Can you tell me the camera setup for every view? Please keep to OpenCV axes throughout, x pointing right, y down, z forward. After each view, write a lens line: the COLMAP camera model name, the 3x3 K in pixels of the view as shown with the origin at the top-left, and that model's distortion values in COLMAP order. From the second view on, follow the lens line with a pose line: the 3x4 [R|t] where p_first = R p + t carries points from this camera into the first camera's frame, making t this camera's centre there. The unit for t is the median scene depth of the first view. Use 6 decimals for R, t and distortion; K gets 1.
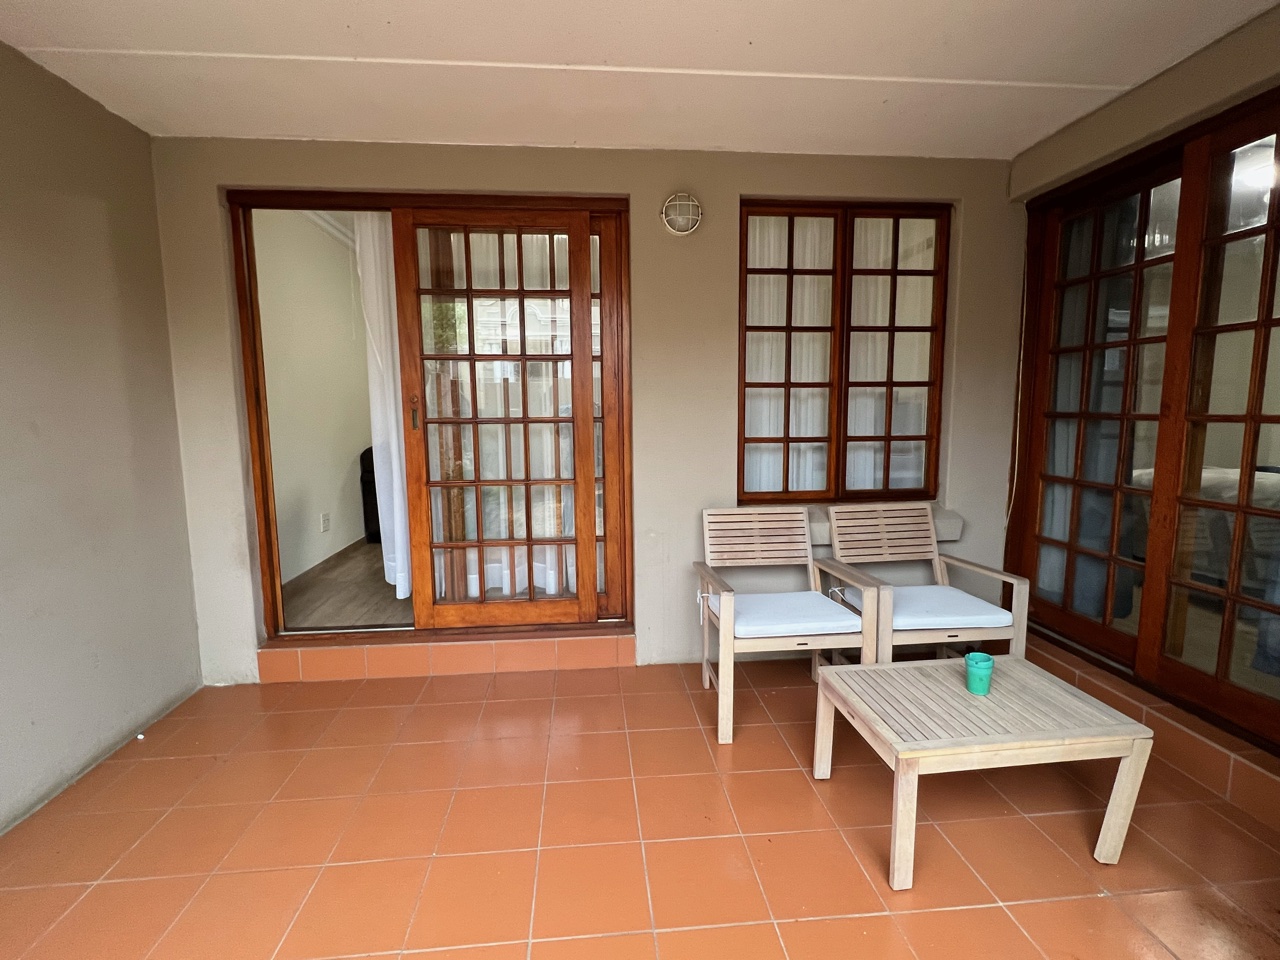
lens RADIAL K [[592.0, 0, 627.5], [0, 592.0, 473.7], [0, 0, 1]] dist [-0.000390, 0.000496]
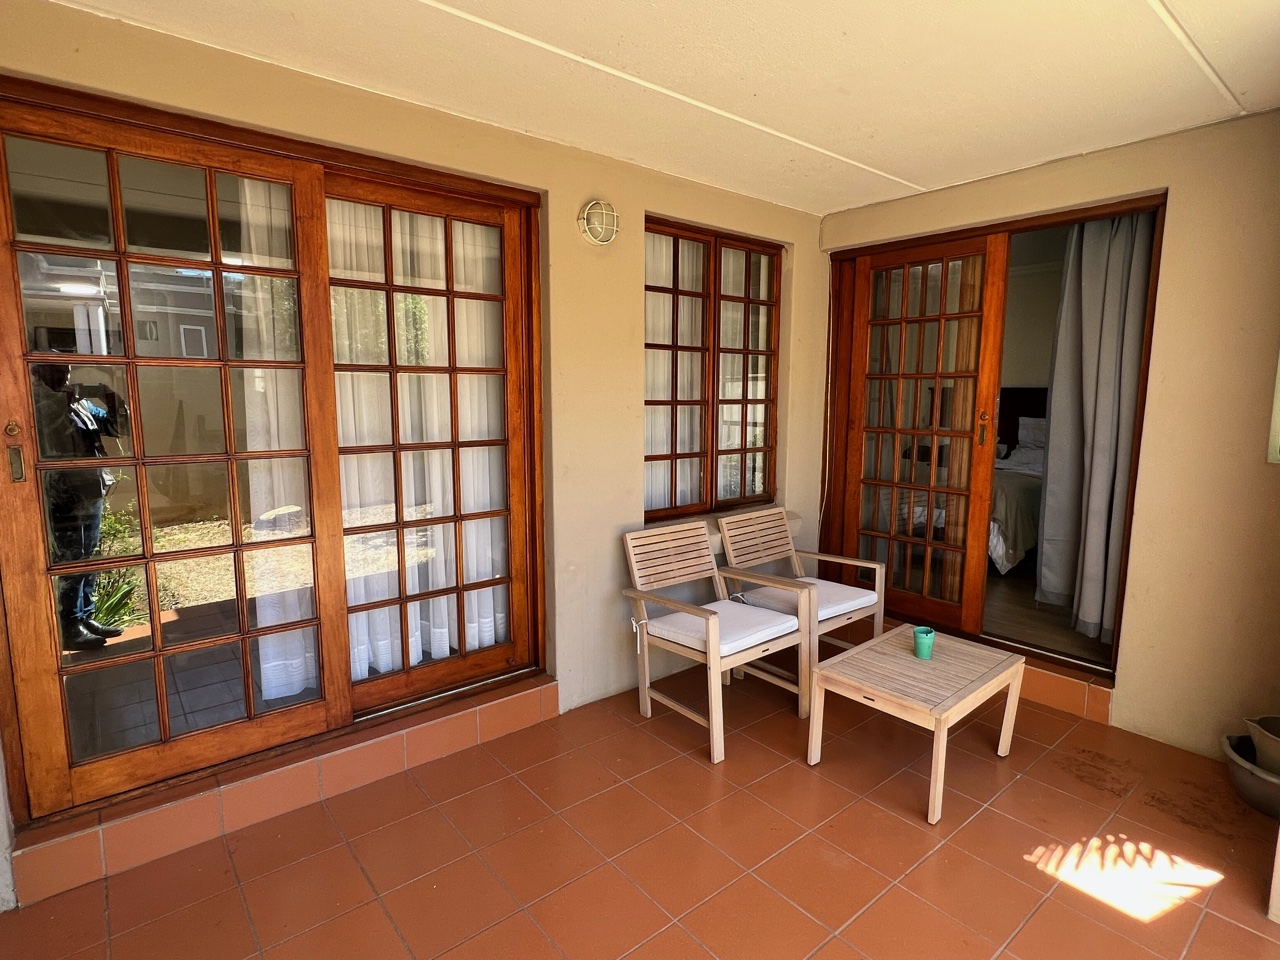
lens RADIAL K [[660.1, 0, 629.7], [0, 660.1, 476.7], [0, 0, 1]] dist [0.002299, 0.000493]
pose [[0.833524, -0.060149, 0.549200, -0.434073], [0.058039, 0.998089, 0.021226, -0.052933], [-0.549427, 0.014183, 0.835421, 0.100833]]
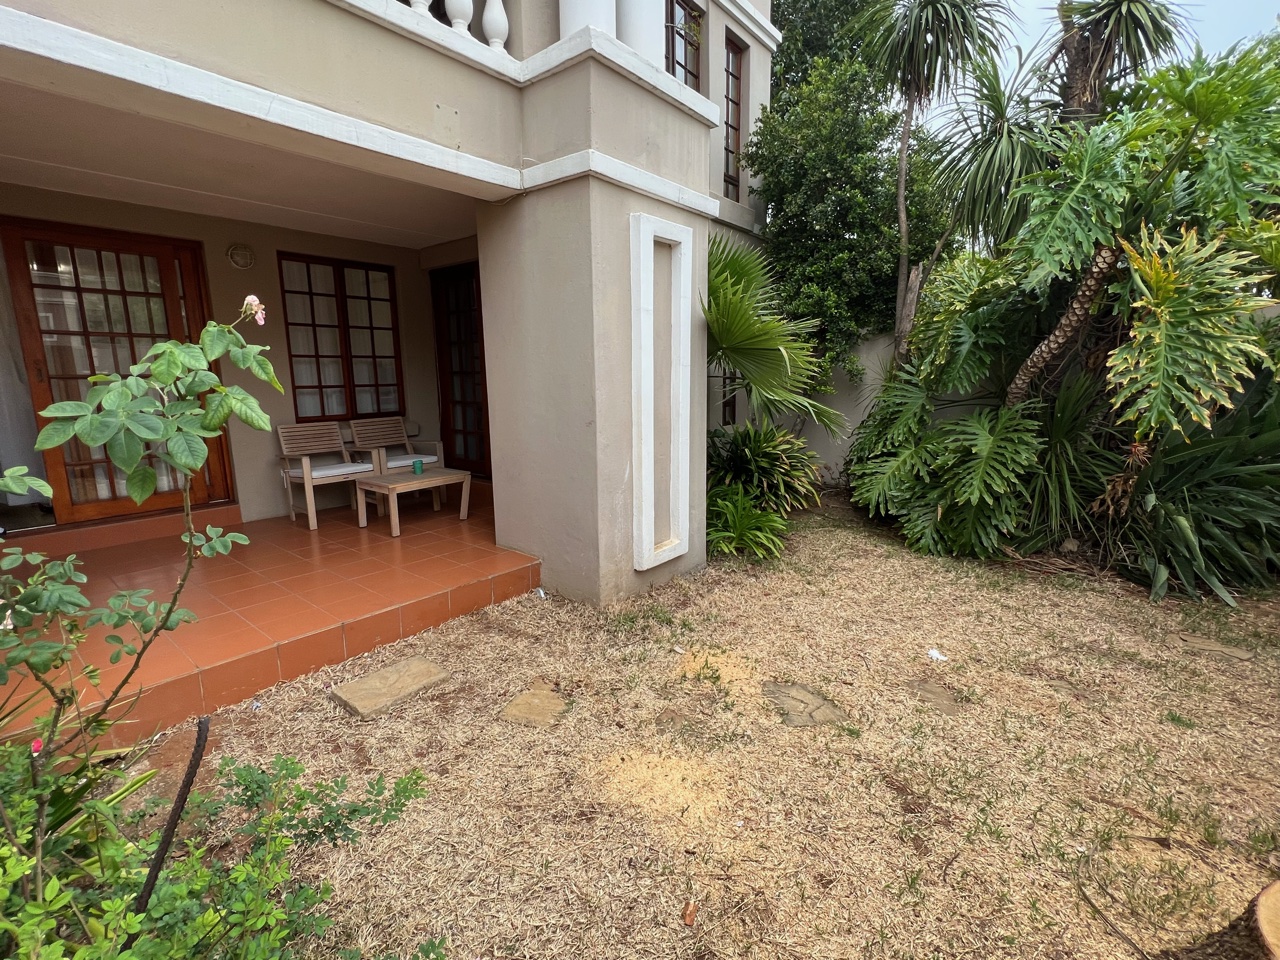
lens RADIAL K [[592.0, 0, 638.4], [0, 592.0, 471.3], [0, 0, 1]] dist [-0.000390, 0.000496]
pose [[0.690823, -0.119229, 0.713125, -0.392306], [0.090885, 0.992806, 0.077947, 0.150880], [-0.717289, 0.010965, 0.696690, -0.984623]]
